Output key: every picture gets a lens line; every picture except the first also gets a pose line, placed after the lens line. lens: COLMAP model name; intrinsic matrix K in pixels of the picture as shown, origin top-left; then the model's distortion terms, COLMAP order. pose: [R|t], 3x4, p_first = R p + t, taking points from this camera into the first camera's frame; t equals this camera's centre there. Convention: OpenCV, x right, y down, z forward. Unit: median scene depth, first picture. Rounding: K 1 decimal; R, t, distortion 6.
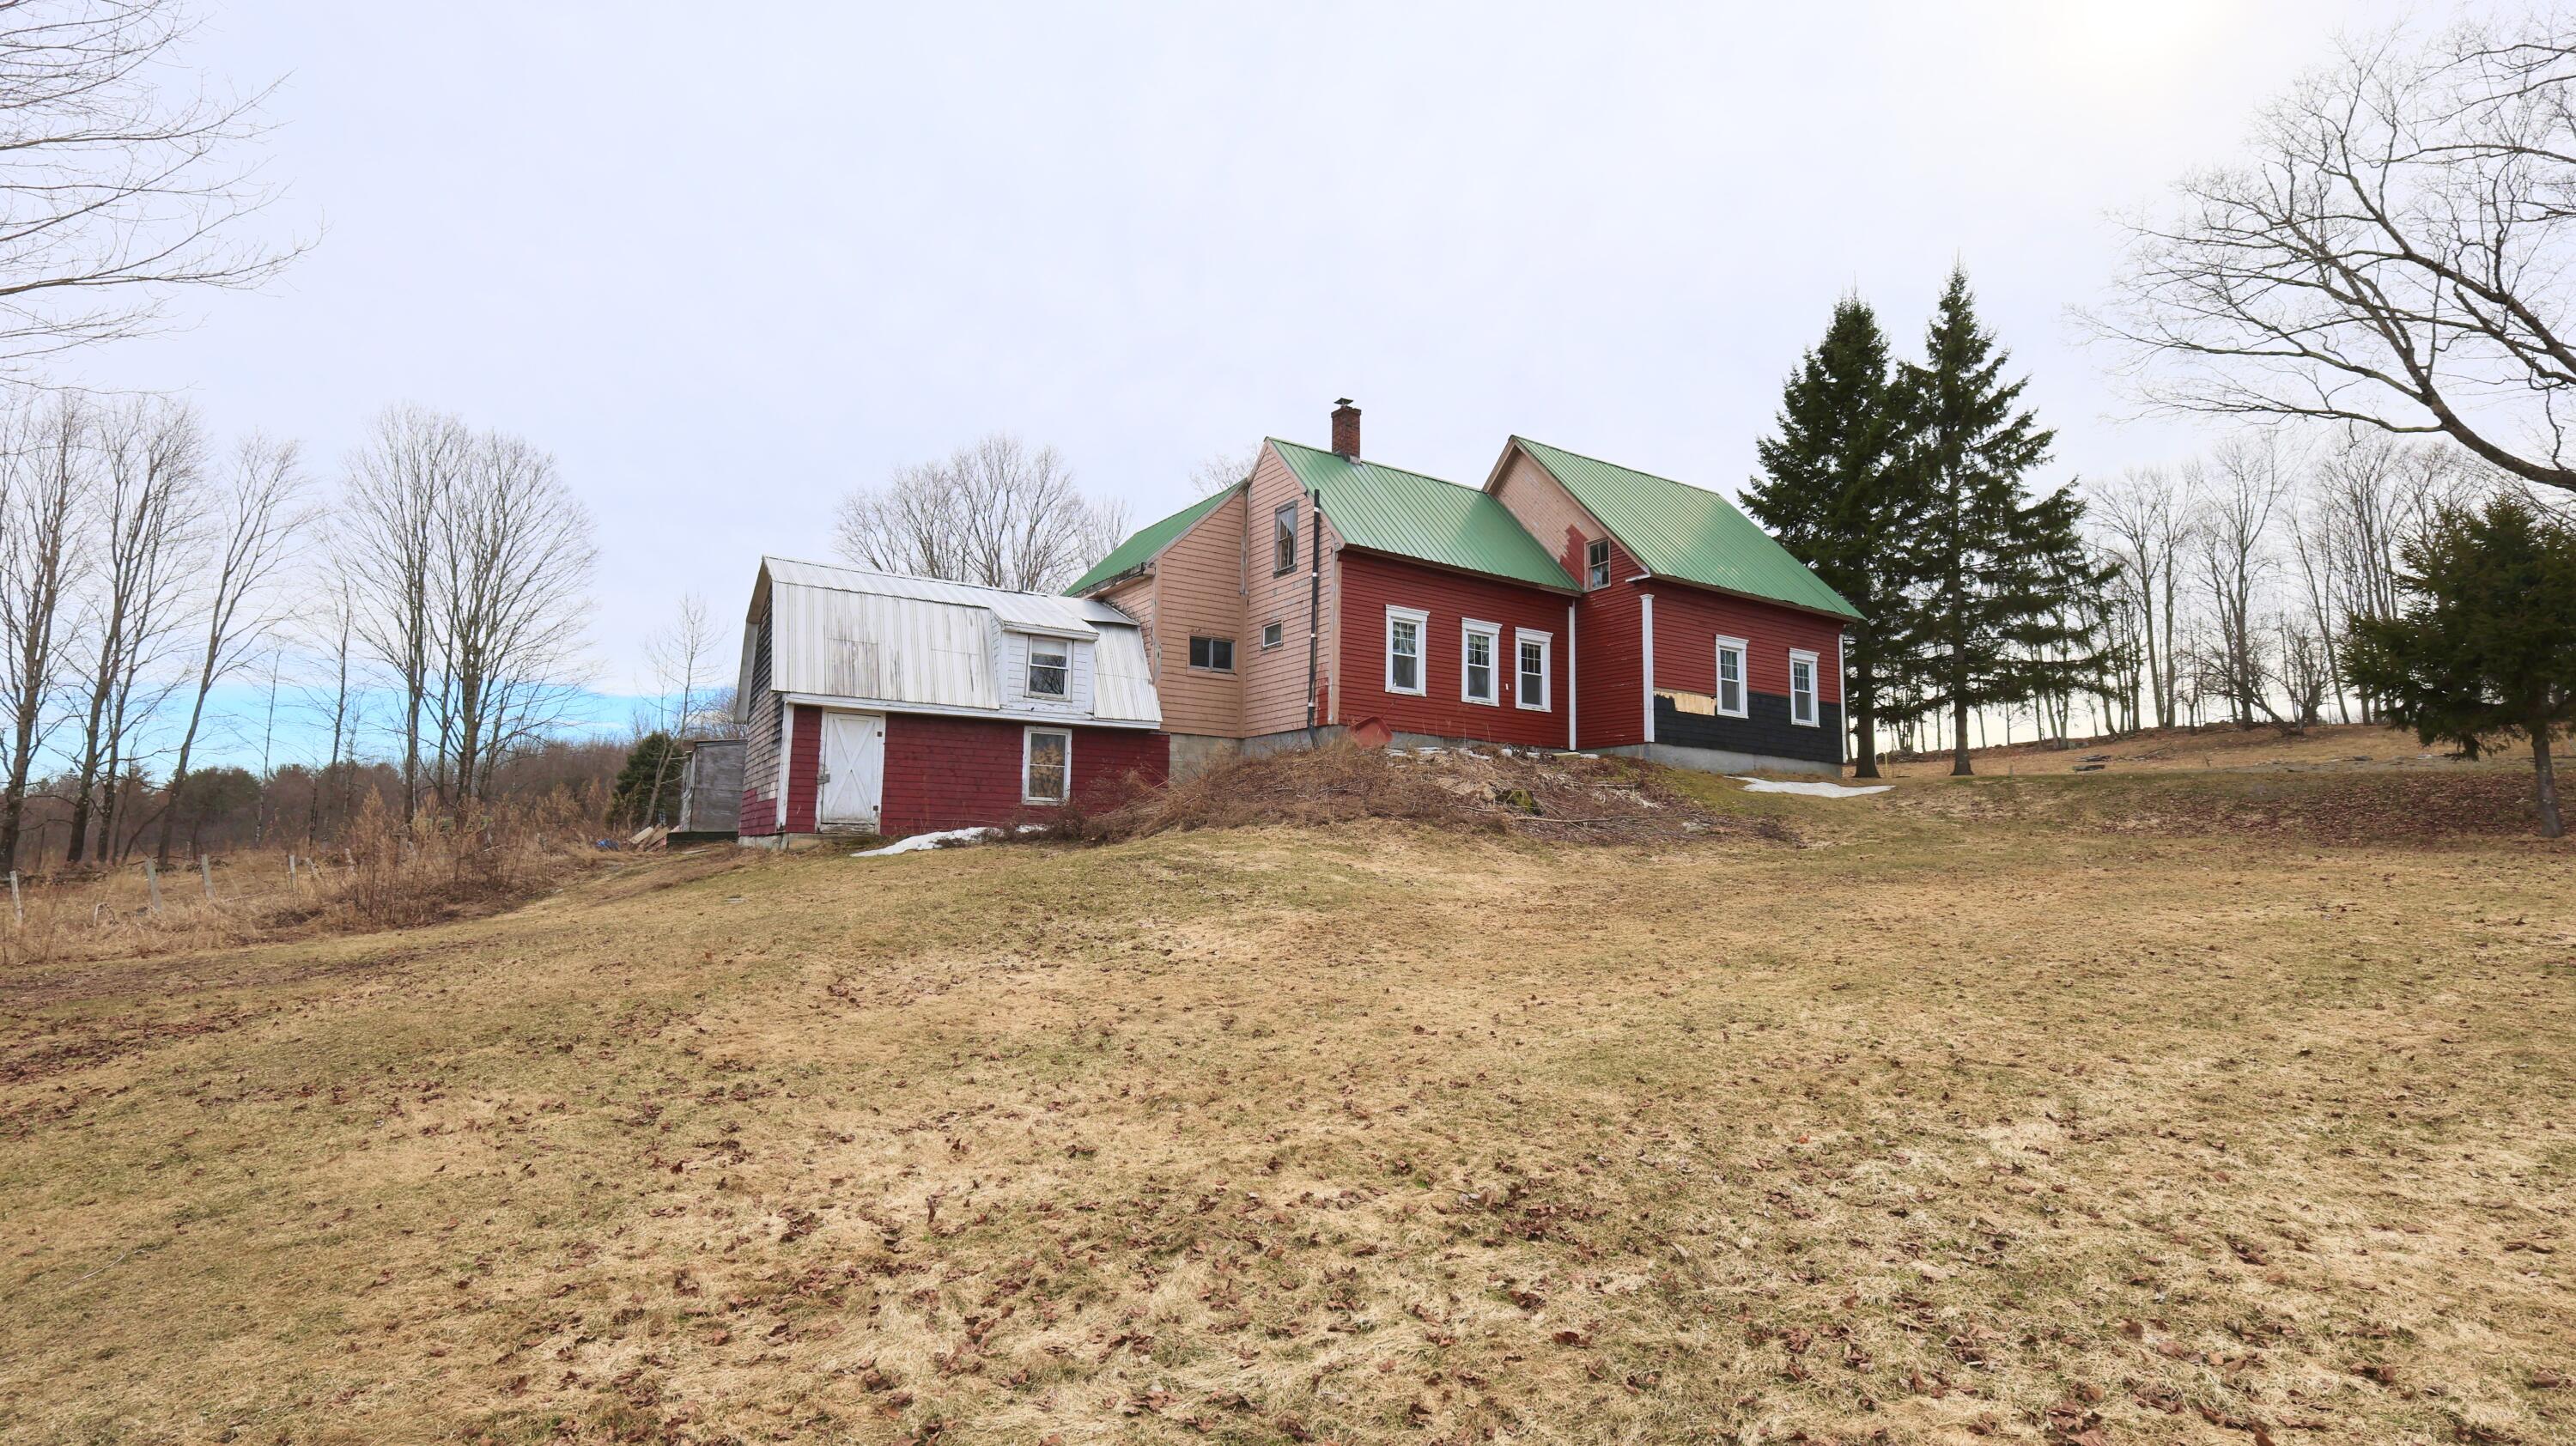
lens RADIAL K [[1142.1, 0, 1290.5], [0, 1142.1, 701.9], [0, 0, 1]] dist [-0.009782, 0.001189]
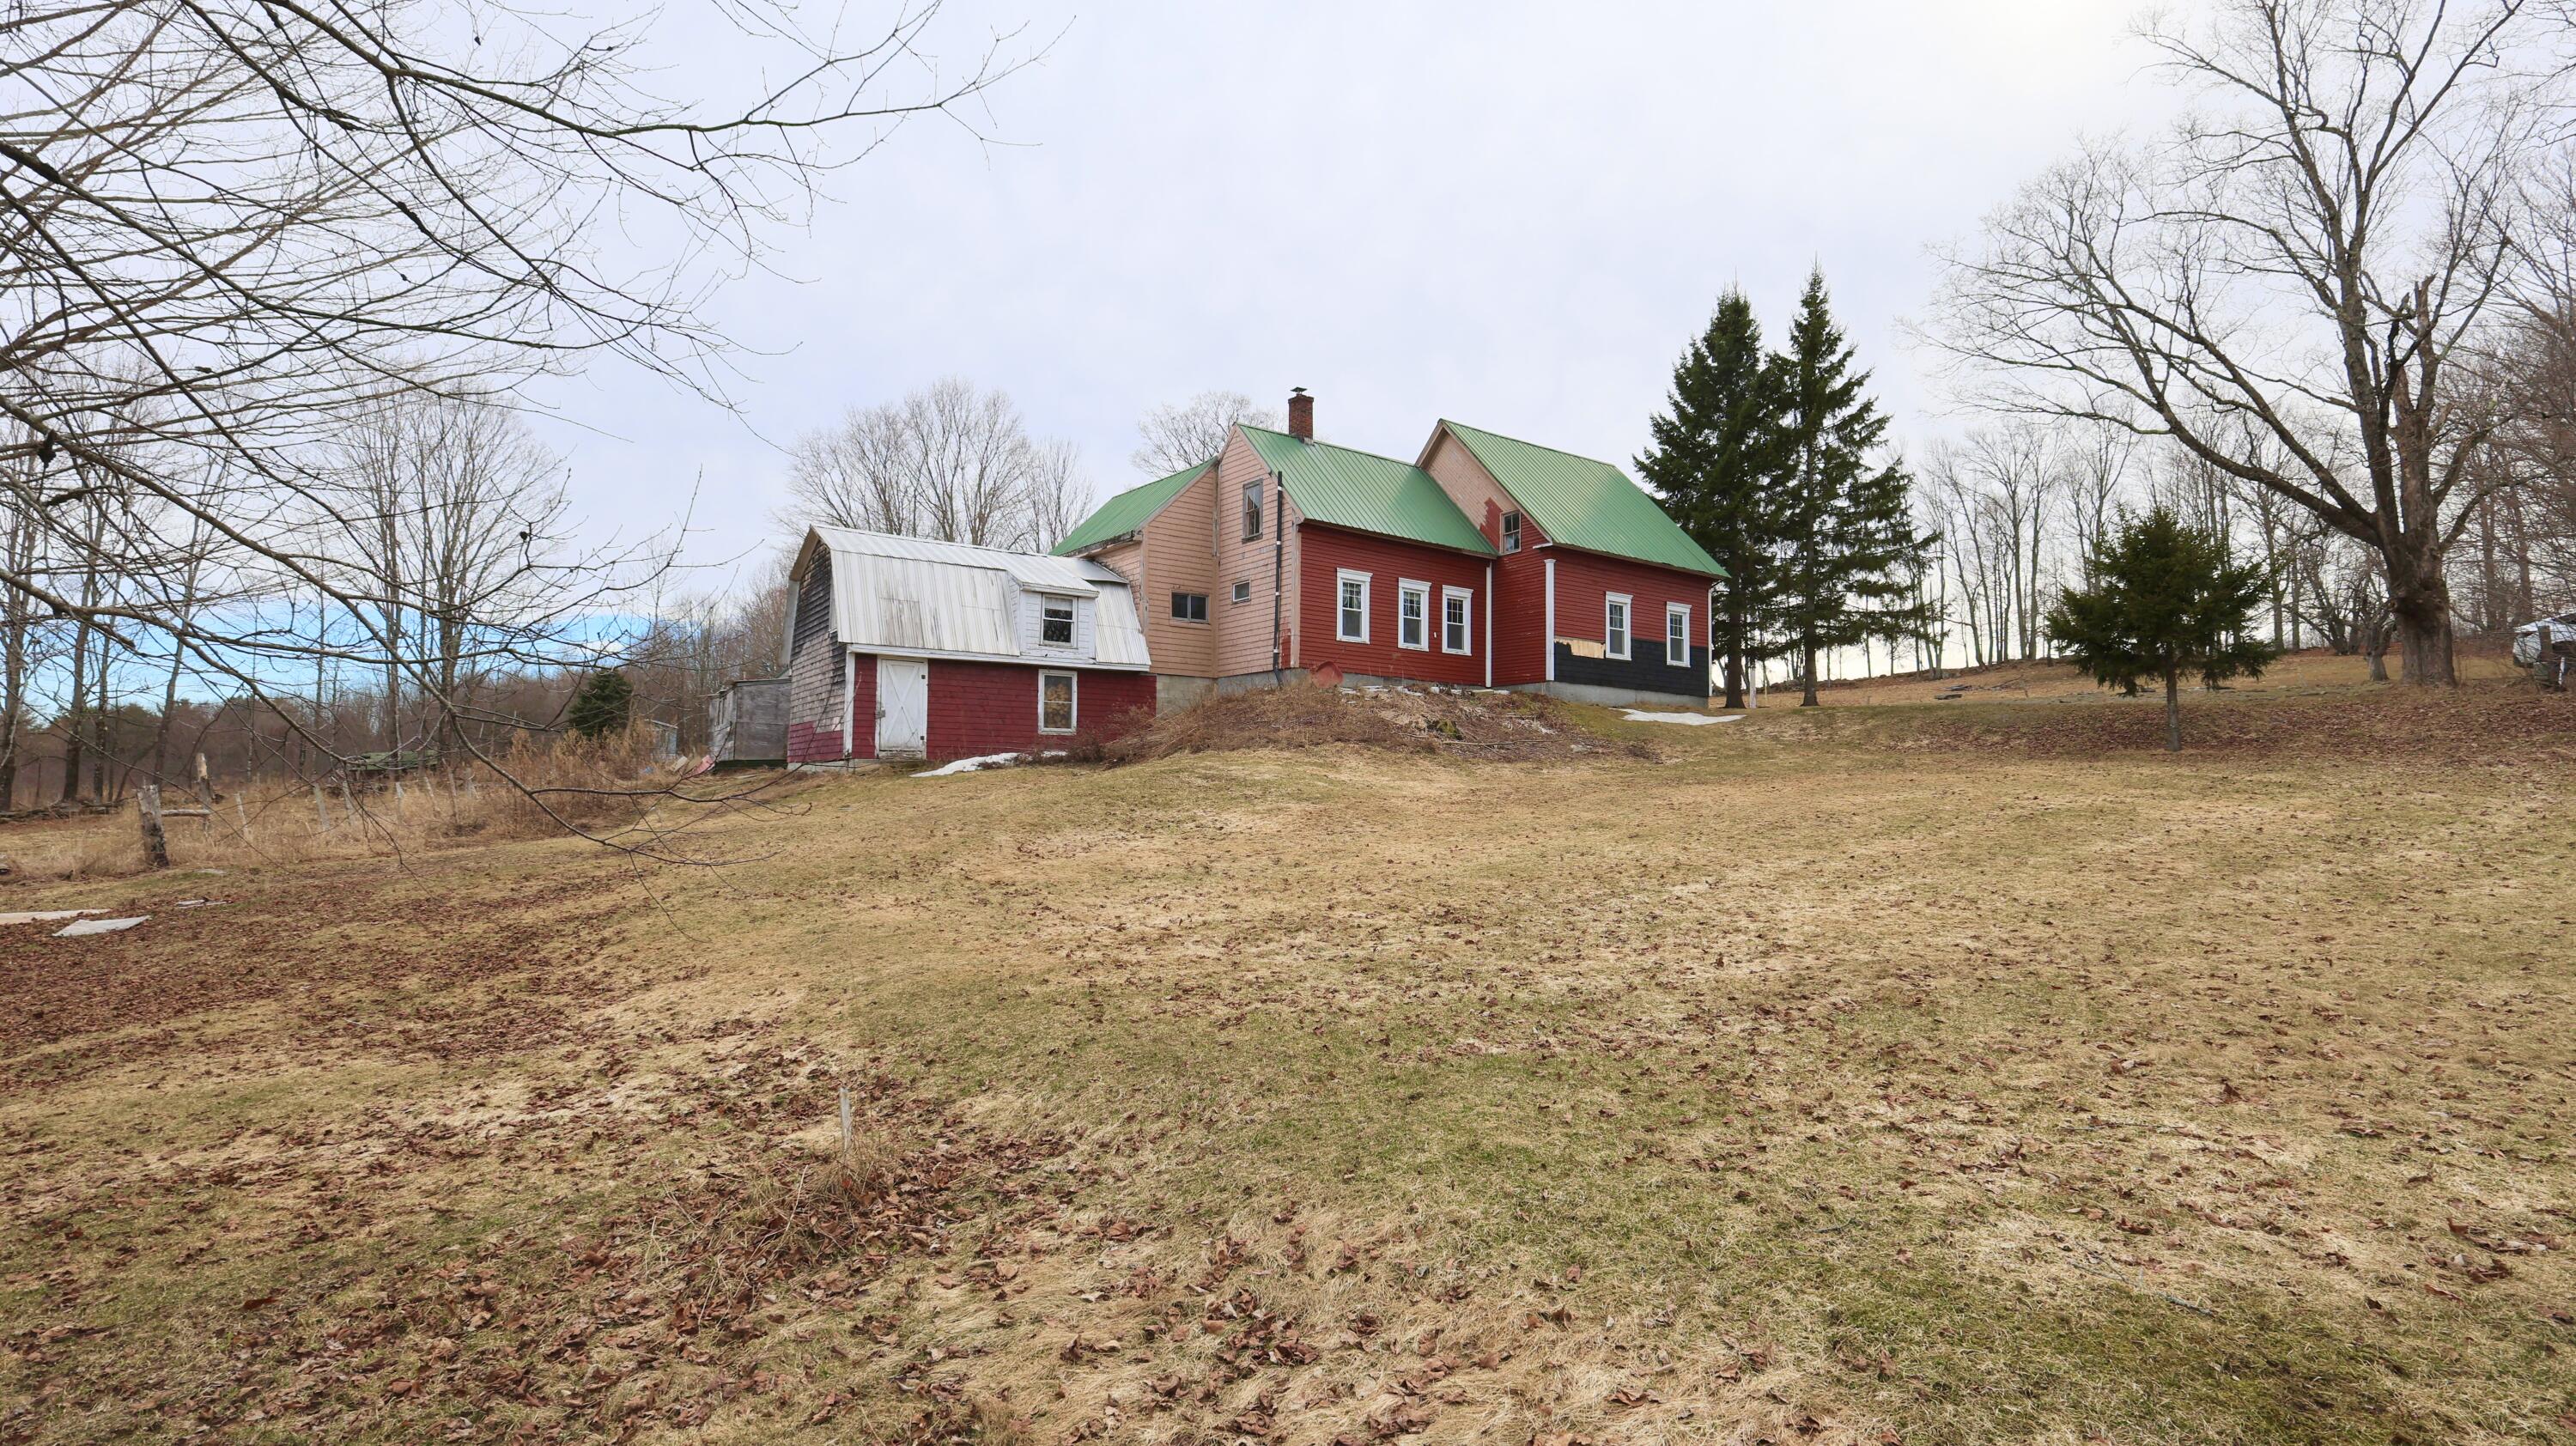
lens RADIAL K [[1142.1, 0, 1289.0], [0, 1142.1, 699.0], [0, 0, 1]] dist [-0.009782, 0.001189]
pose [[0.997908, -0.003700, 0.064551, -0.043431], [-0.000147, 0.998229, 0.059486, -0.017552], [-0.064657, -0.059371, 0.996140, -0.199777]]
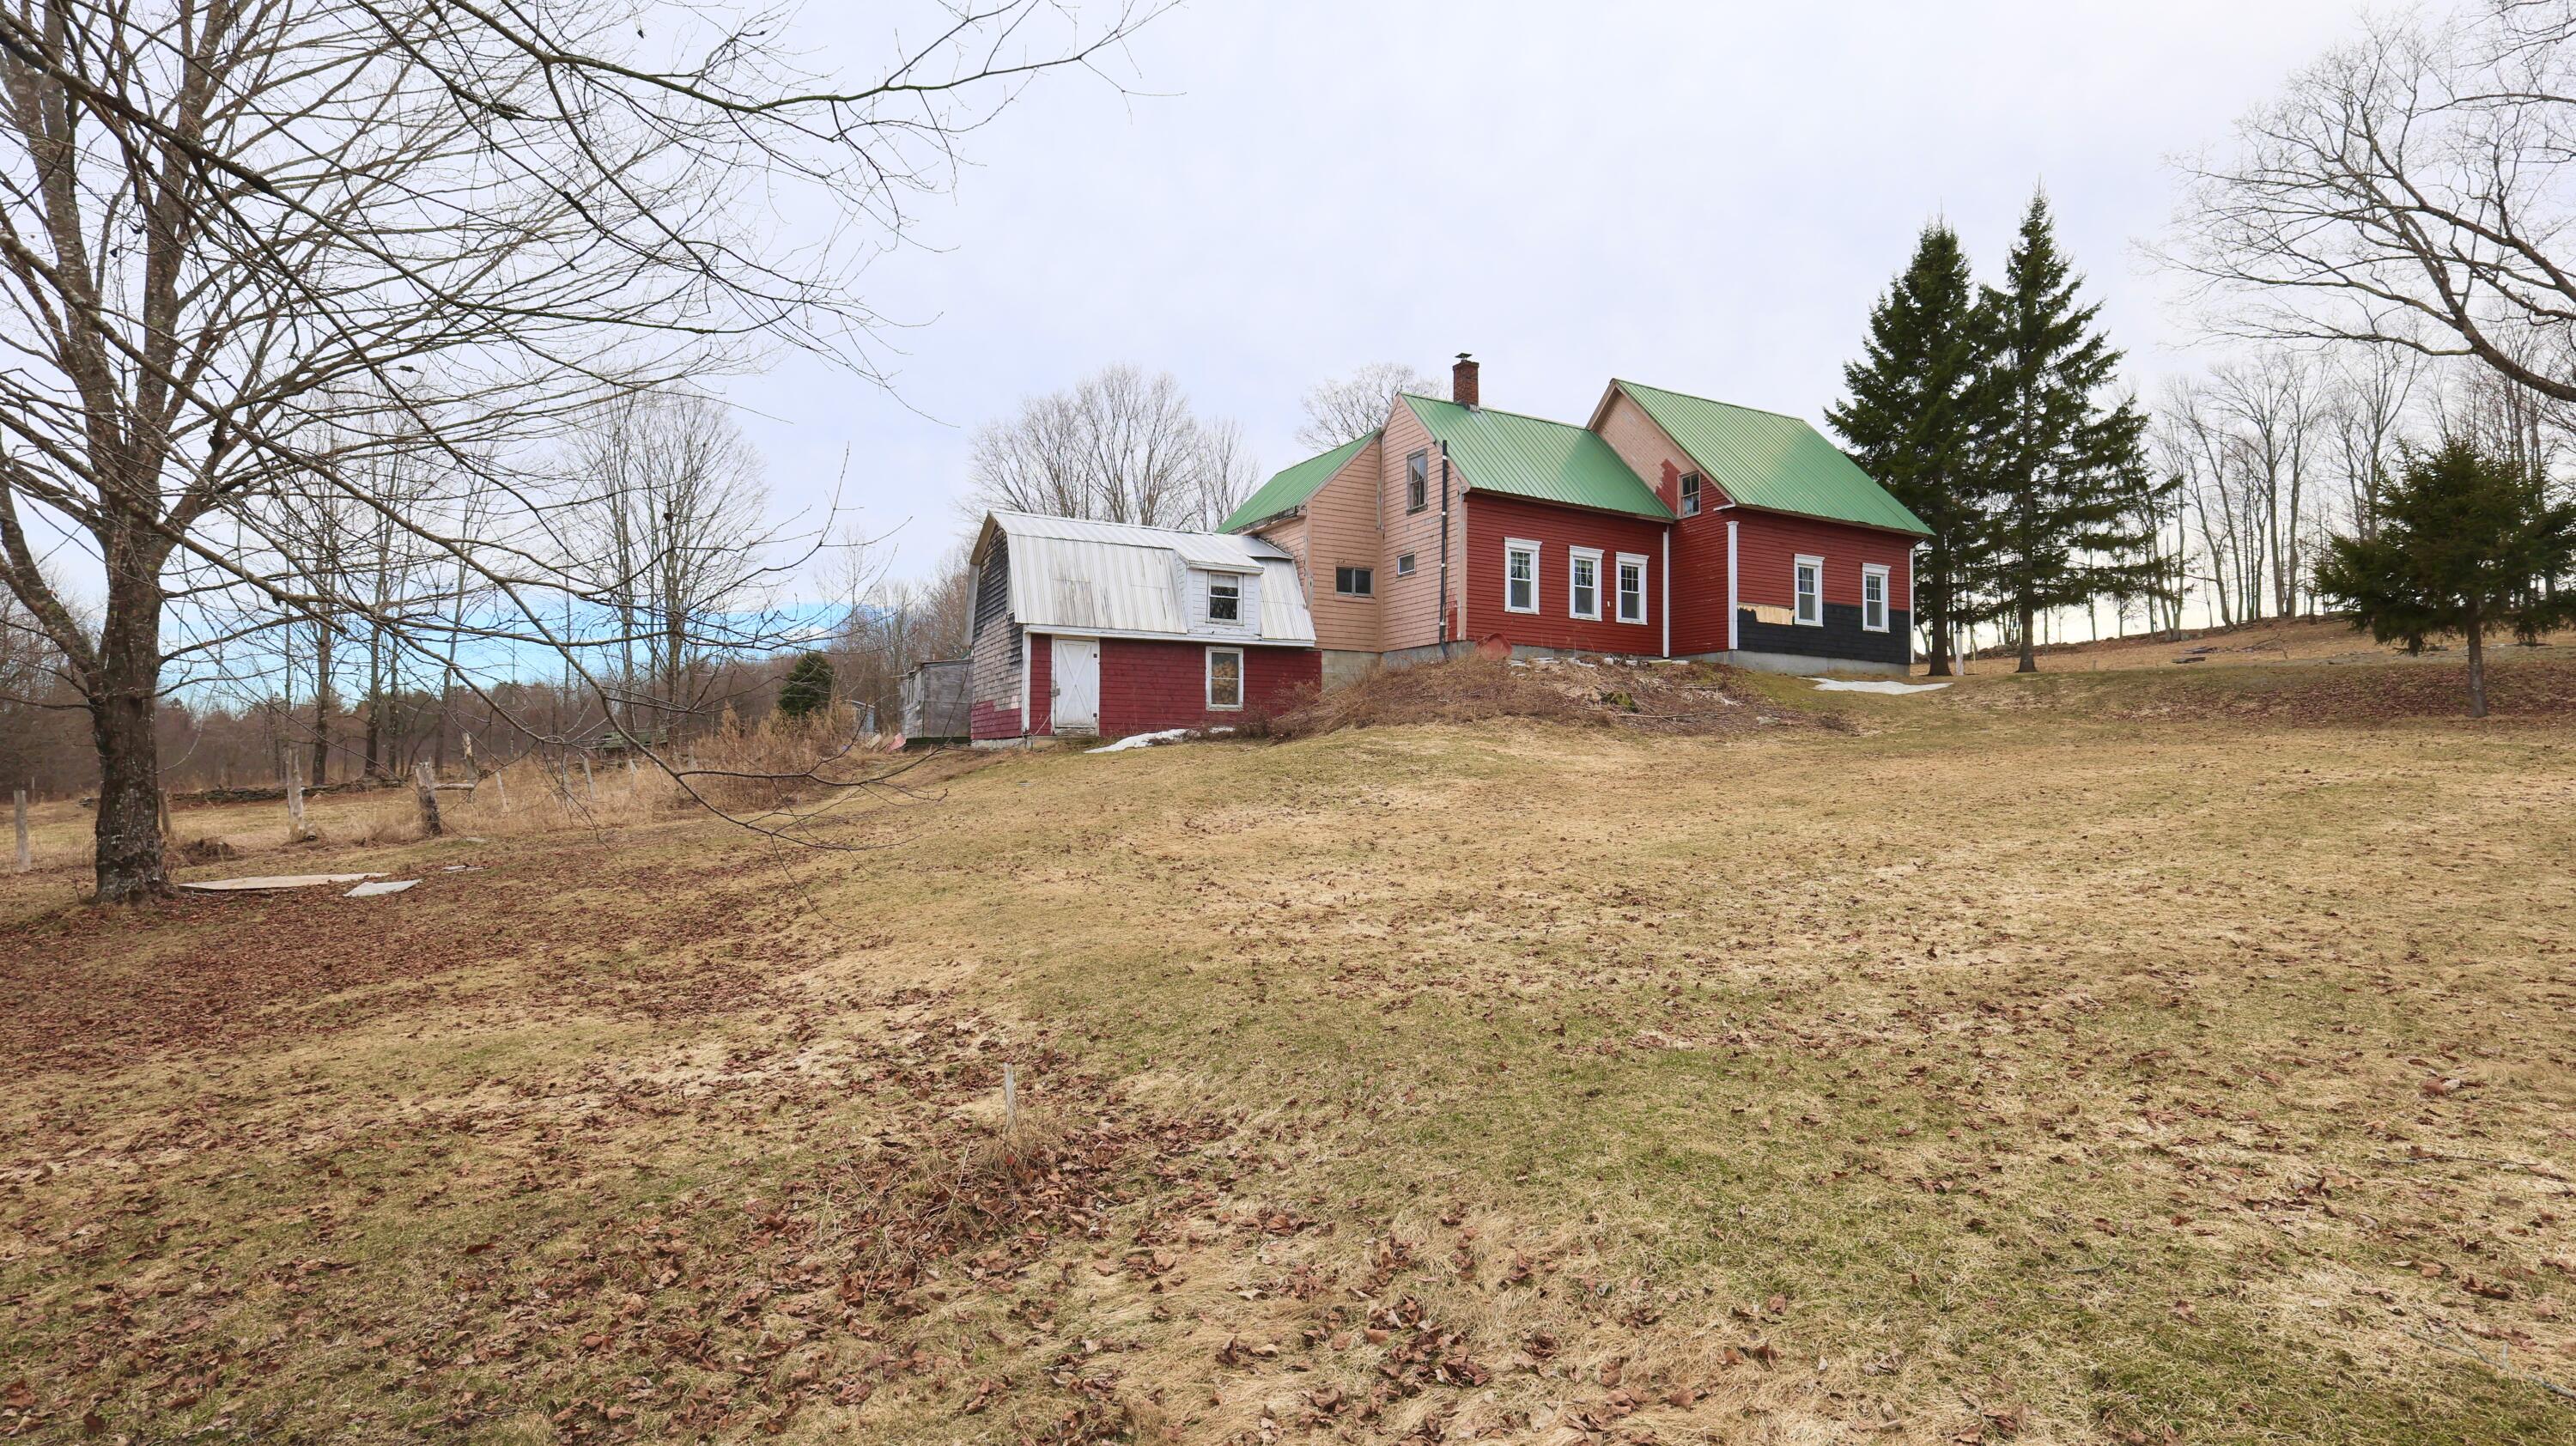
lens RADIAL K [[1142.1, 0, 1295.2], [0, 1142.1, 698.5], [0, 0, 1]] dist [-0.009782, 0.001189]
pose [[0.996961, -0.015529, -0.076334, -0.042176], [0.021601, 0.996611, 0.079371, -0.016216], [0.074843, -0.080778, 0.993918, -0.190364]]
